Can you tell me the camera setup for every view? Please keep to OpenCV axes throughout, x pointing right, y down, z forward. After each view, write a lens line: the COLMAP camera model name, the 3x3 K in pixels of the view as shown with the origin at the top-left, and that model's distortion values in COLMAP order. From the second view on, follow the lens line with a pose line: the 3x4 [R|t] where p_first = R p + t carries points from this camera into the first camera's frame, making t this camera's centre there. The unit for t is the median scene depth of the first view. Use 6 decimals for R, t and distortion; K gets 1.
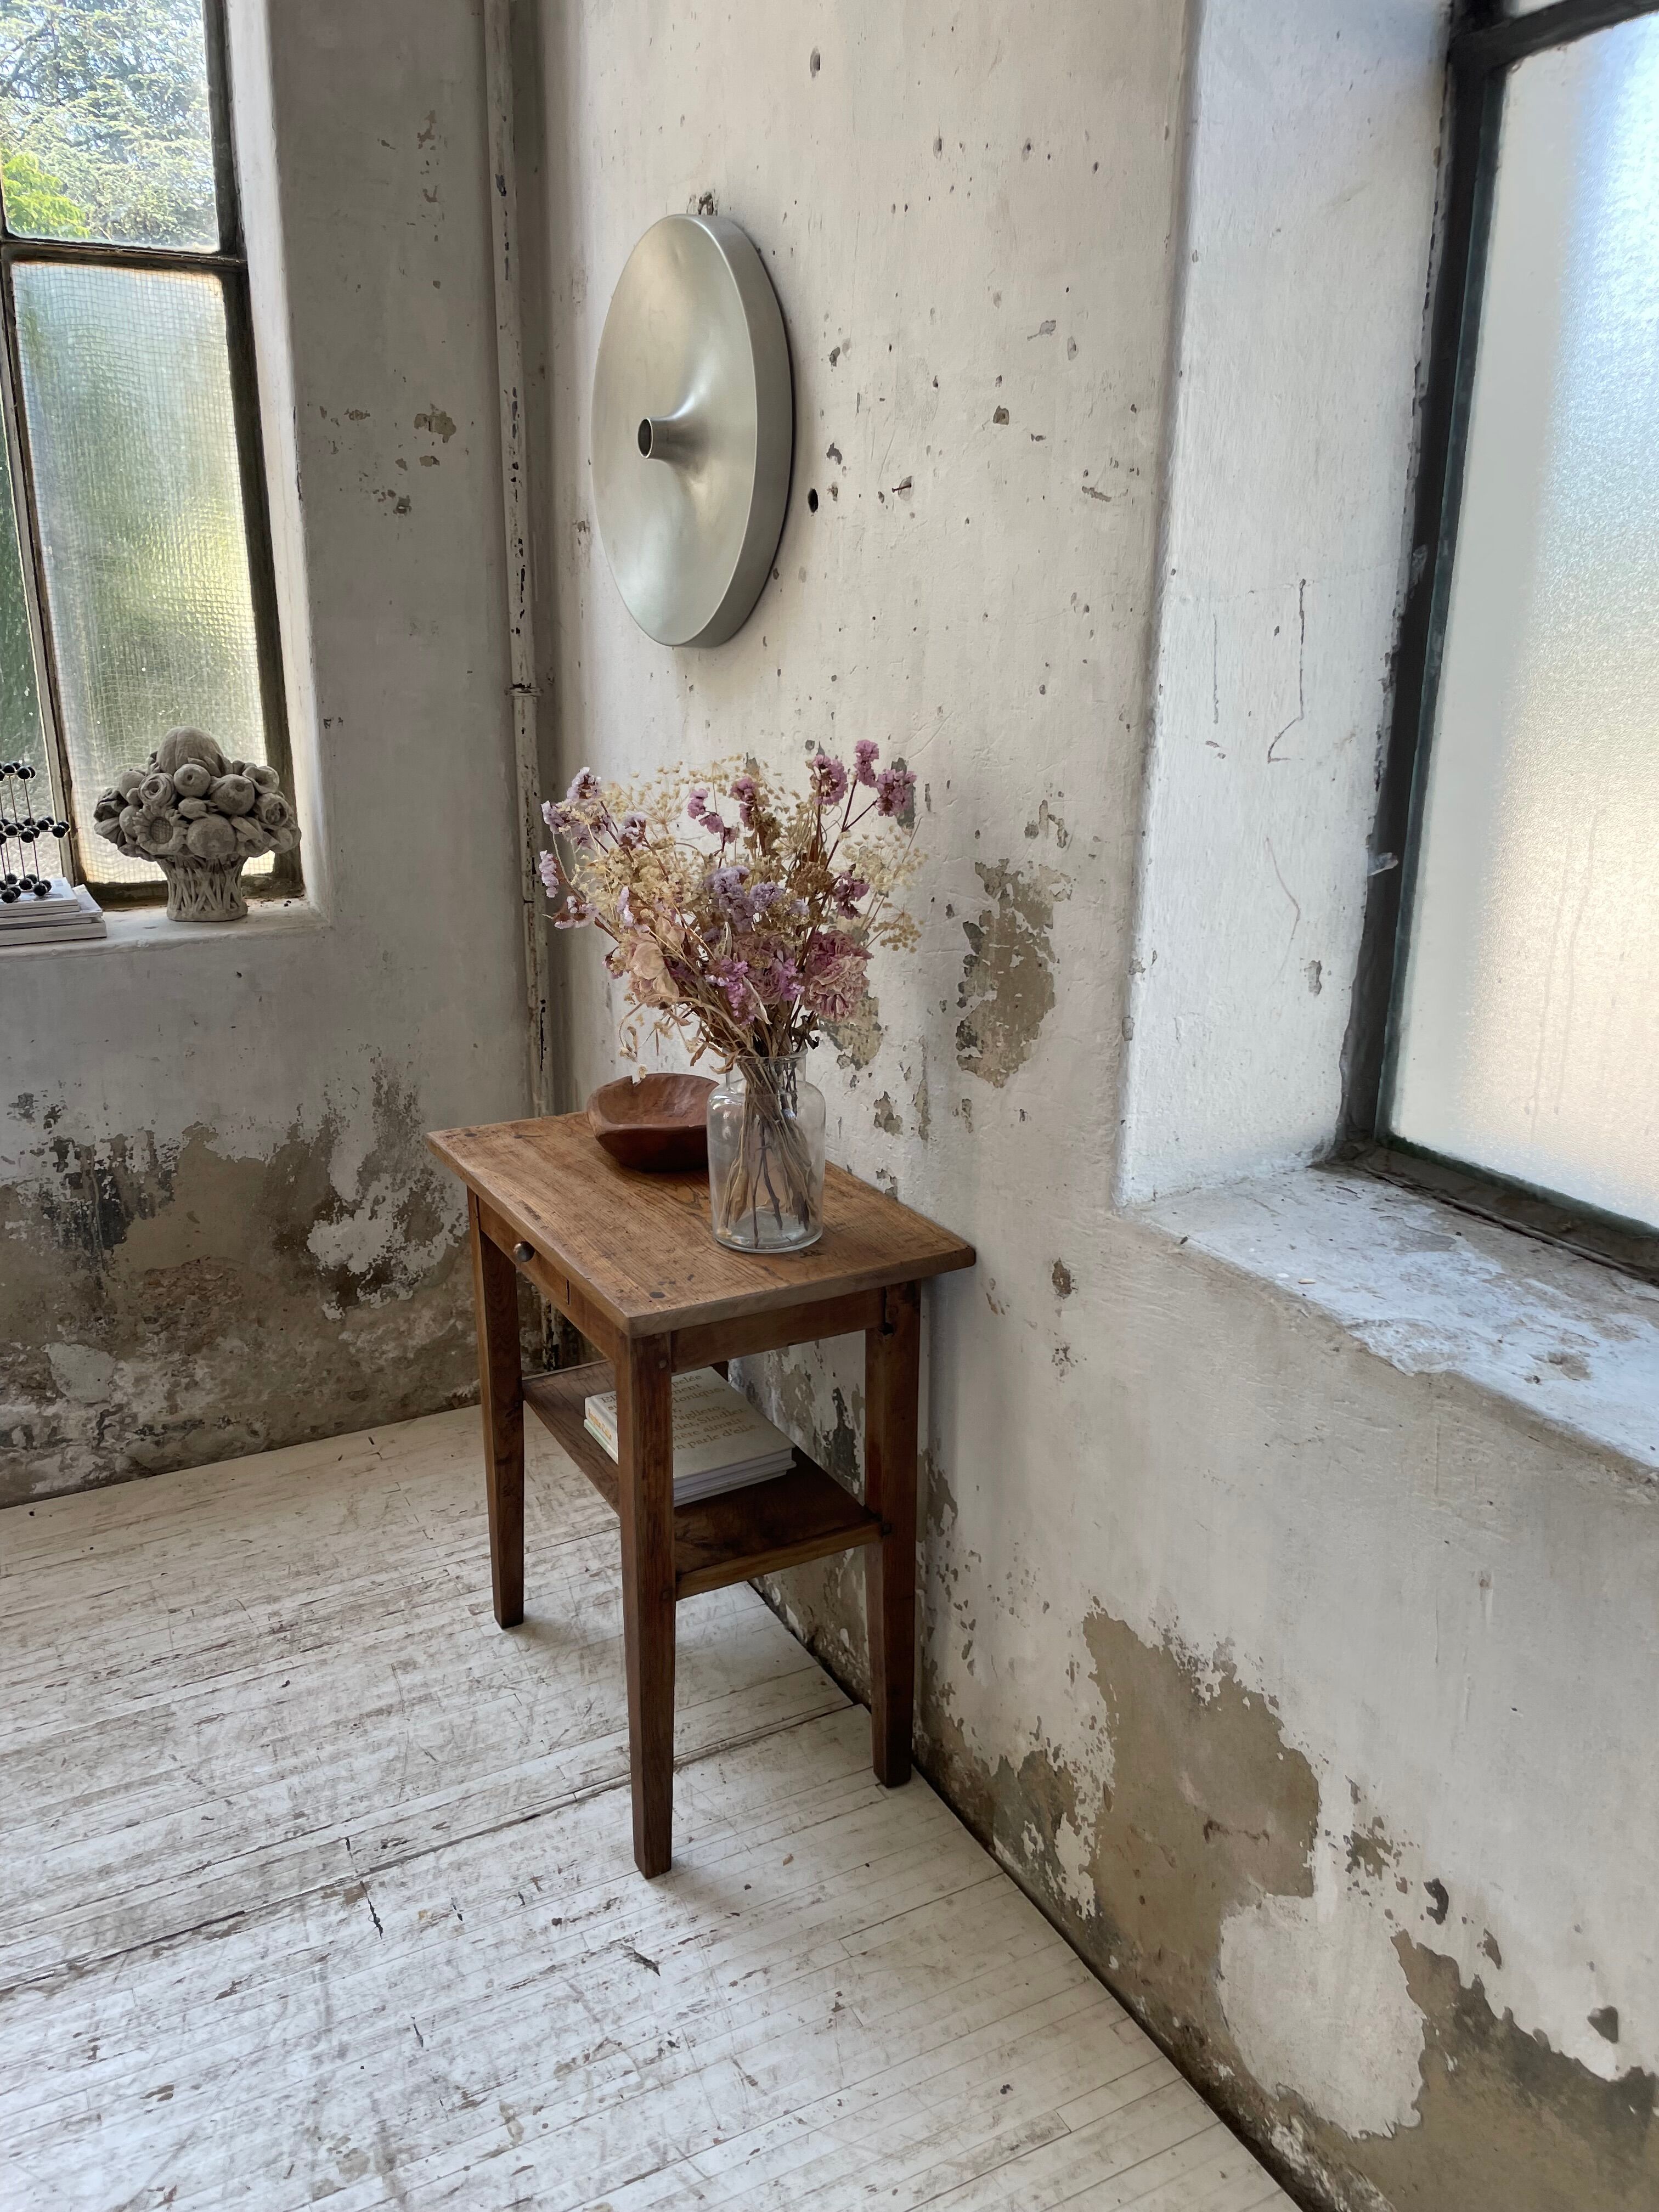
lens RADIAL K [[1687.1, 0, 801.4], [0, 1687.1, 1103.3], [0, 0, 1]] dist [0.082454, -0.119057]
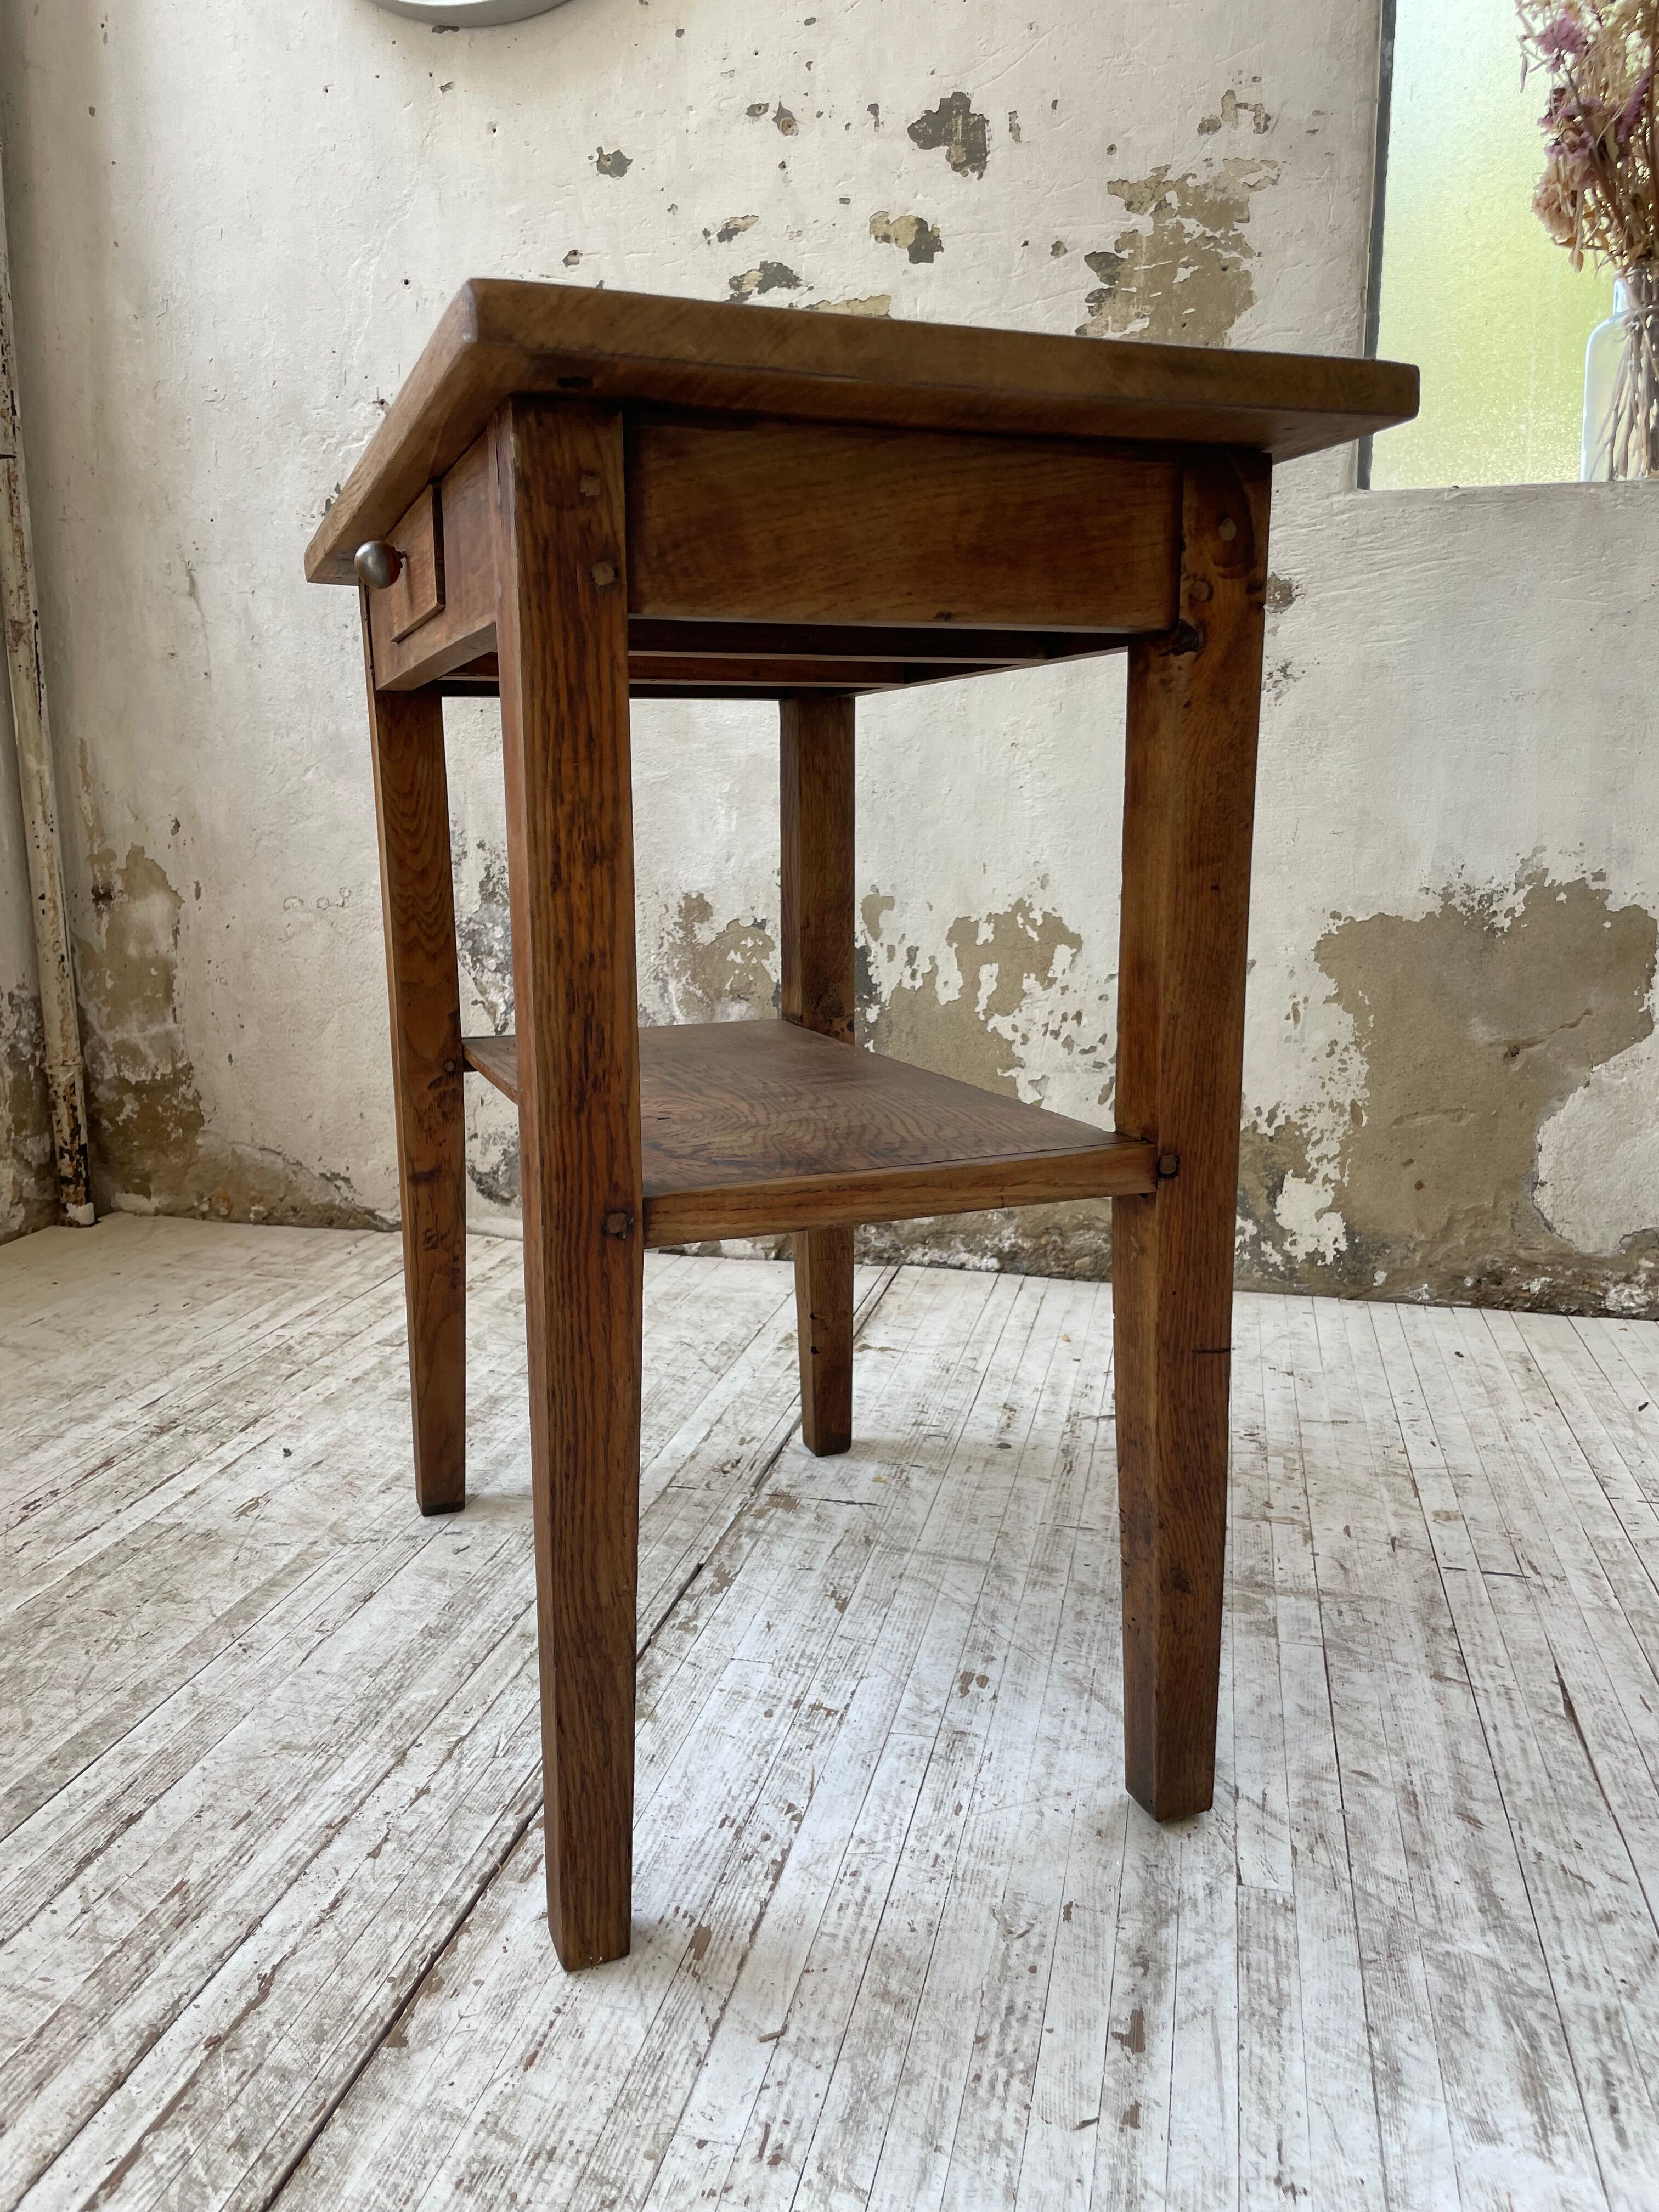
lens RADIAL K [[1687.1, 0, 815.3], [0, 1687.1, 1124.0], [0, 0, 1]] dist [0.082454, -0.119057]
pose [[0.656307, -0.146947, 0.740045, -0.758314], [0.214870, 0.976637, 0.003368, 0.321803], [-0.723250, 0.156803, 0.672548, 0.518560]]
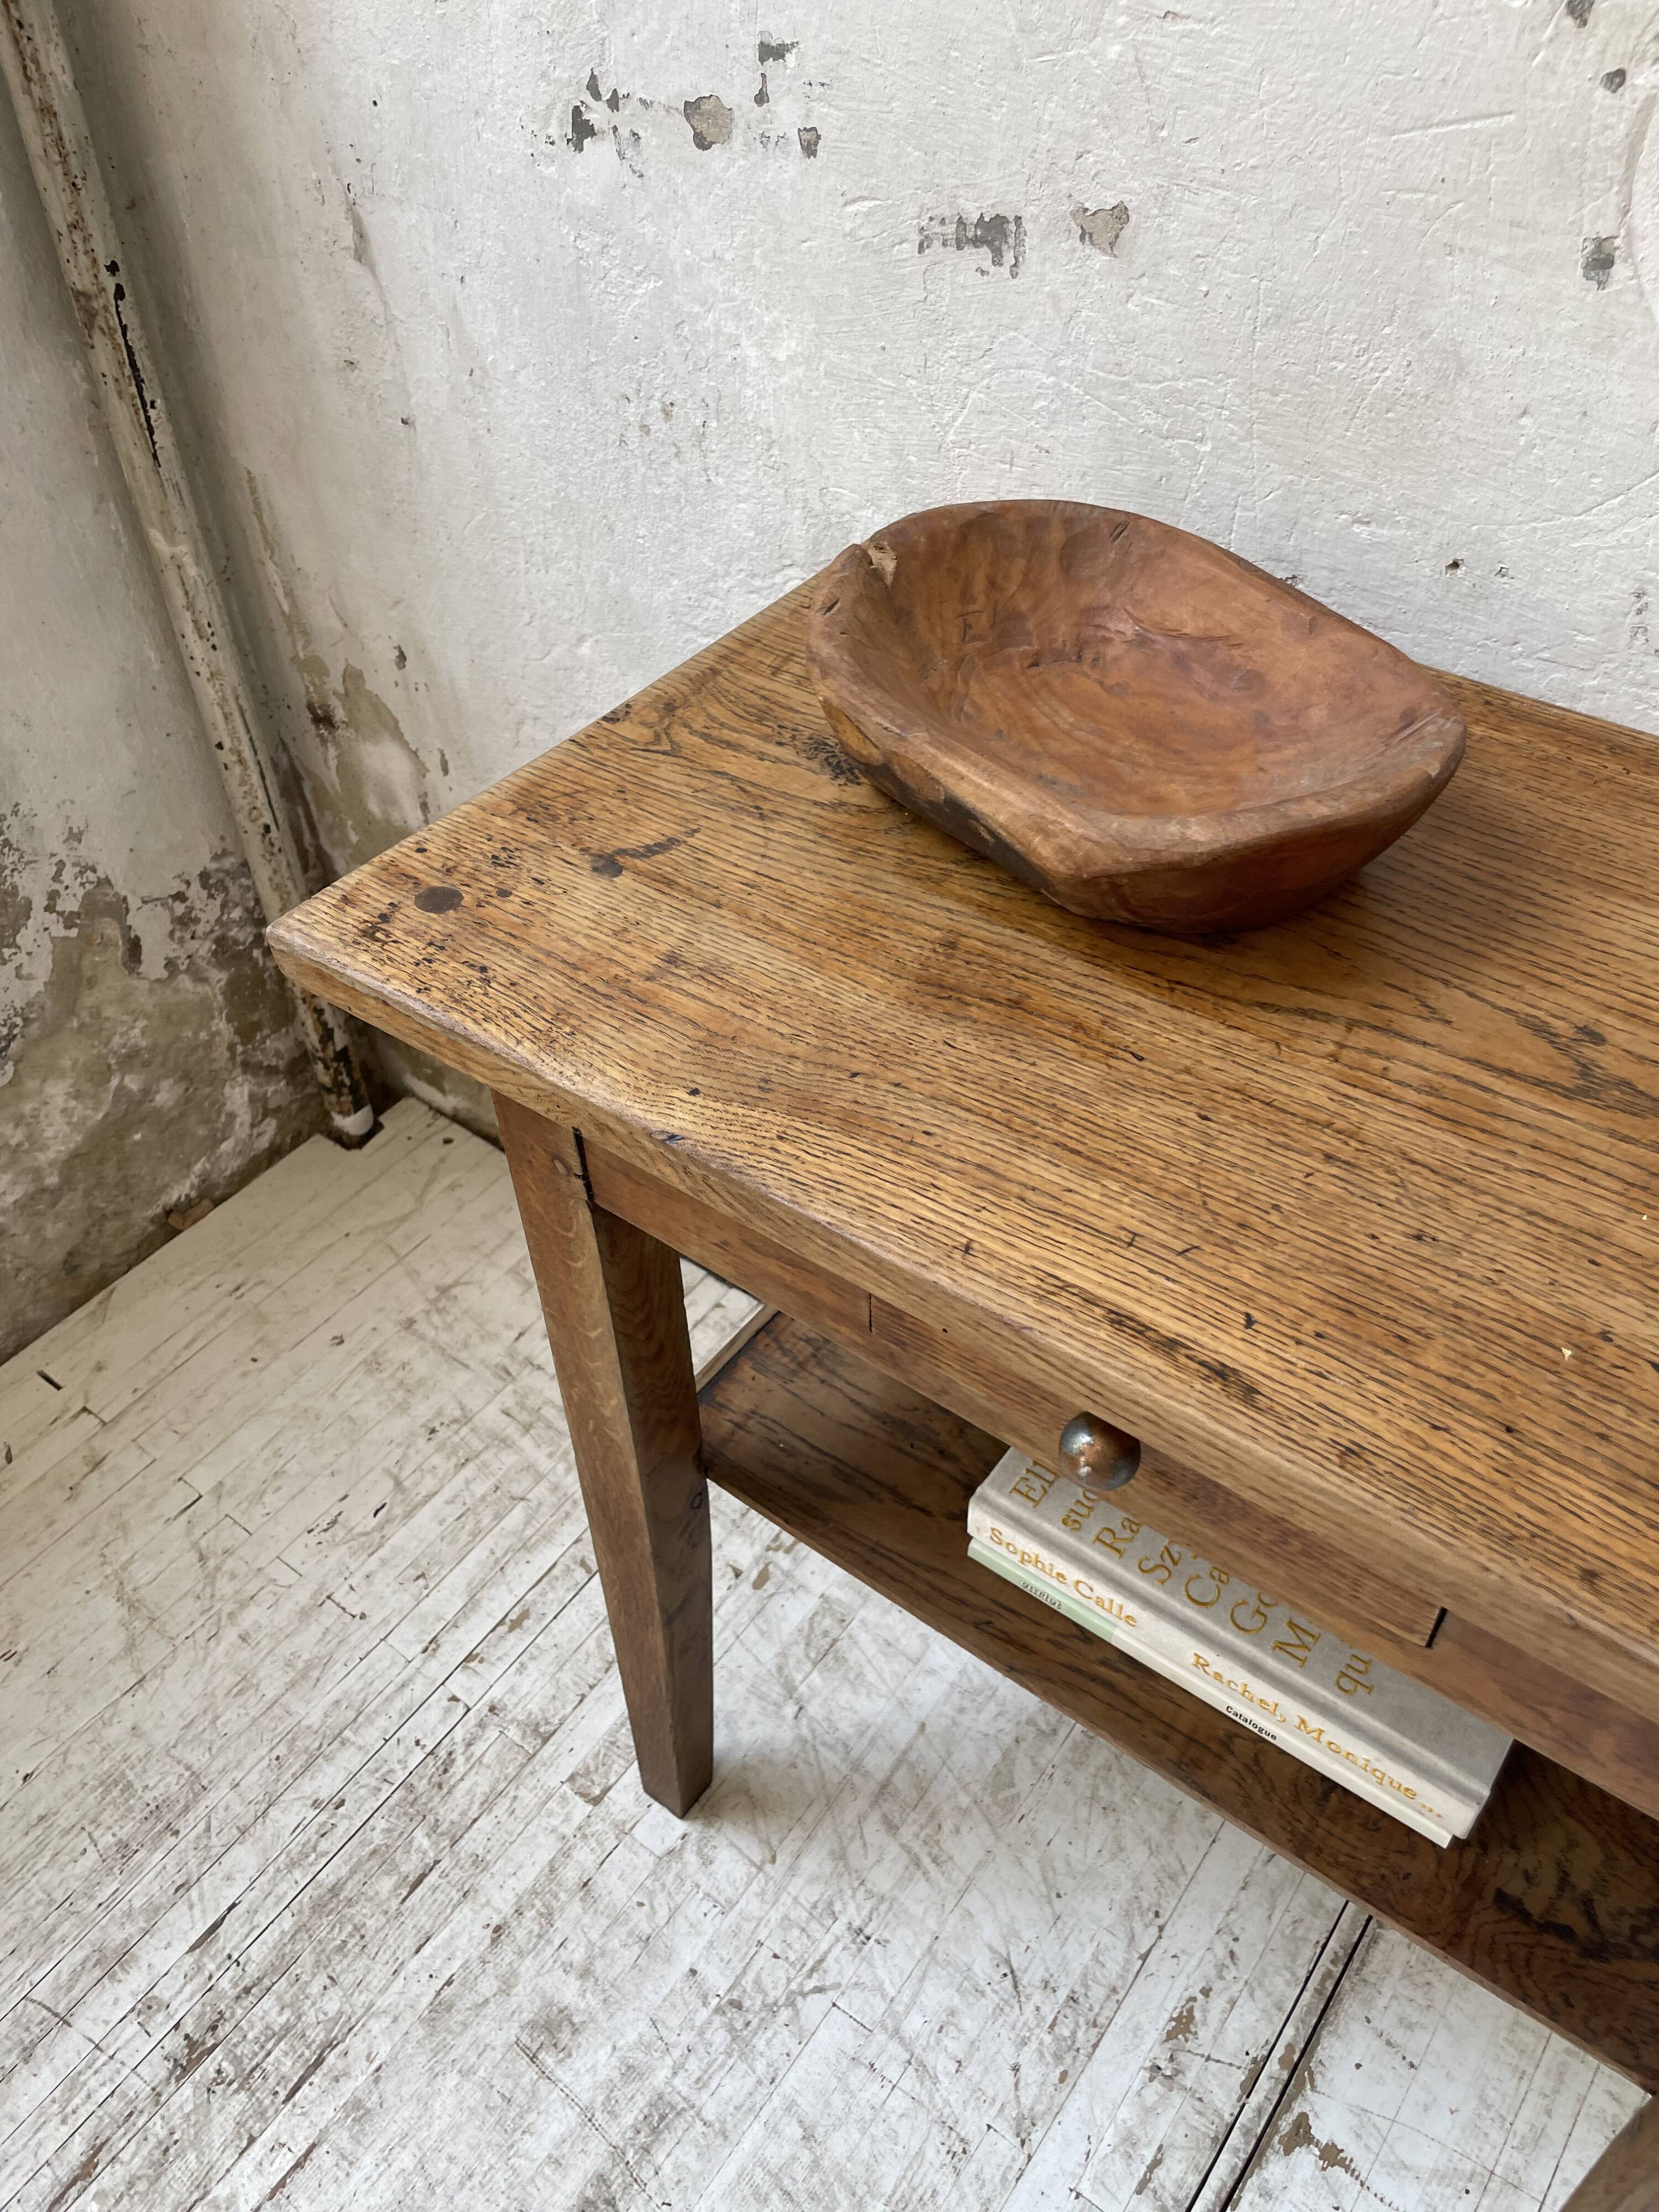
lens RADIAL K [[1687.1, 0, 846.8], [0, 1687.1, 1116.1], [0, 0, 1]] dist [0.082454, -0.119057]
pose [[0.898136, -0.315124, 0.306674, -0.279982], [0.135797, 0.862117, 0.488173, -0.094844], [-0.418224, -0.396800, 0.817091, 0.876917]]
